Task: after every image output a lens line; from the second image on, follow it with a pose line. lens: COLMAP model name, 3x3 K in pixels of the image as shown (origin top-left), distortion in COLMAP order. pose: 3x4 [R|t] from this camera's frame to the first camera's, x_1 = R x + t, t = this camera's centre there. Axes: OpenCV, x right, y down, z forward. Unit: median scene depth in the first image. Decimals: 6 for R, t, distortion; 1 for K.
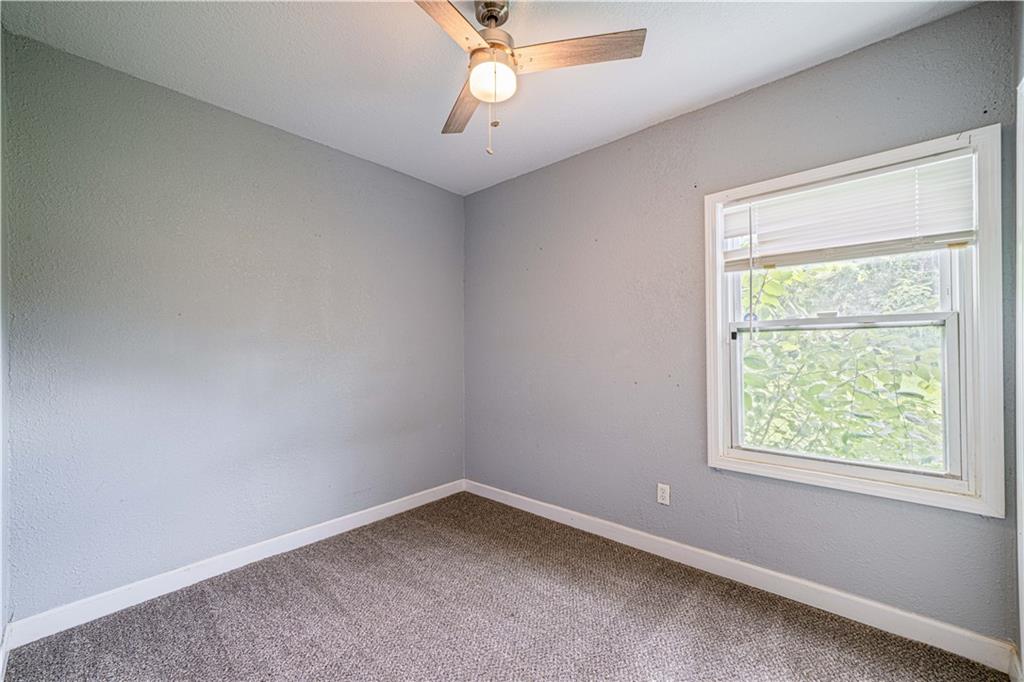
lens RADIAL K [[410.7, 0, 510.2], [0, 410.7, 343.2], [0, 0, 1]] dist [-0.018132, -0.000156]
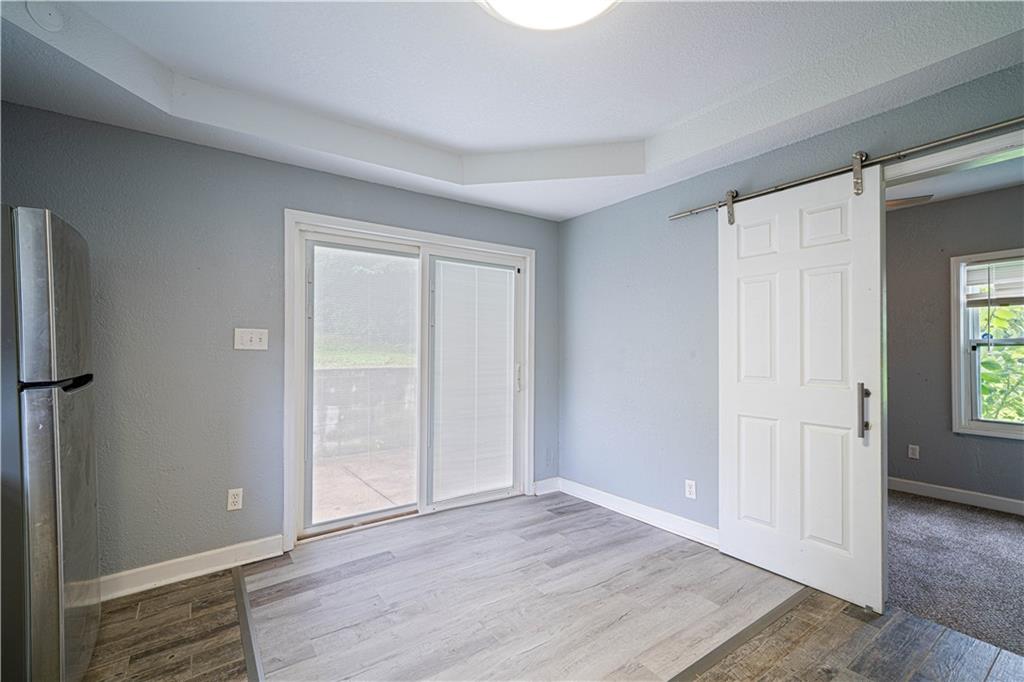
lens RADIAL K [[447.5, 0, 507.9], [0, 447.5, 348.1], [0, 0, 1]] dist [0.003890, 0.000749]
pose [[0.973690, 0.005320, -0.227816, -0.787598], [-0.005190, 0.999986, 0.001167, -0.011182], [0.227819, 0.000046, 0.973703, -1.069124]]
